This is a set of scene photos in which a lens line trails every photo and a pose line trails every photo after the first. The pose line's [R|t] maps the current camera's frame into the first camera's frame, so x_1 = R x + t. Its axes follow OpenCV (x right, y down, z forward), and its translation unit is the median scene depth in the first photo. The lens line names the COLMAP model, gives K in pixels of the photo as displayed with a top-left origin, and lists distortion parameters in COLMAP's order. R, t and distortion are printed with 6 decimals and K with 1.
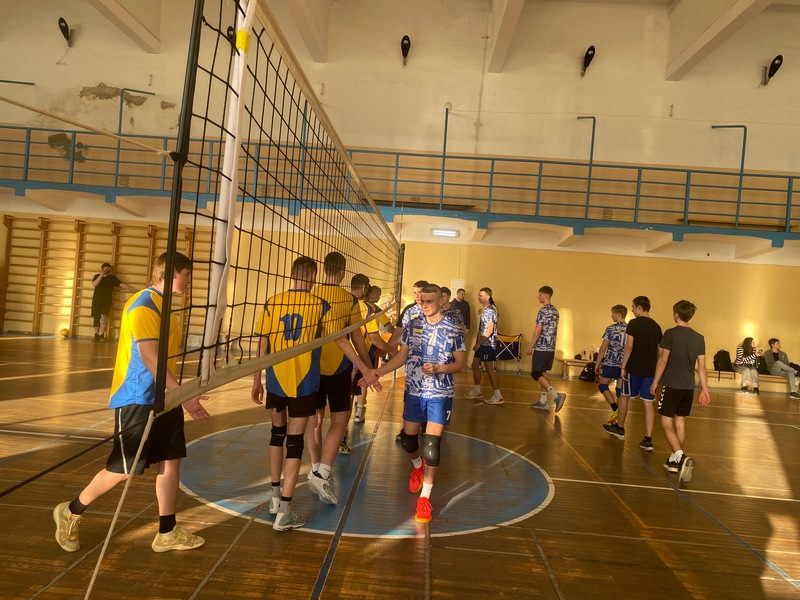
lens RADIAL K [[598.8, 0, 400.0], [0, 598.8, 300.0], [0, 0, 1]] dist [0.031680, -0.007140]
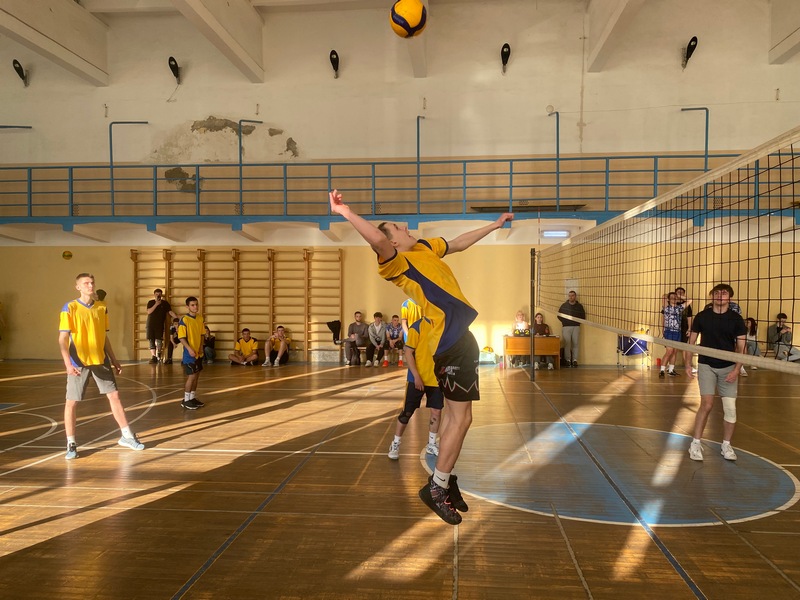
lens RADIAL K [[594.7, 0, 414.0], [0, 594.7, 313.7], [0, 0, 1]] dist [0.025019, -0.002210]
pose [[0.996743, -0.071165, -0.037941, -0.133627], [0.071728, 0.997330, 0.013680, -0.008496], [0.036866, -0.016356, 0.999186, -0.021117]]
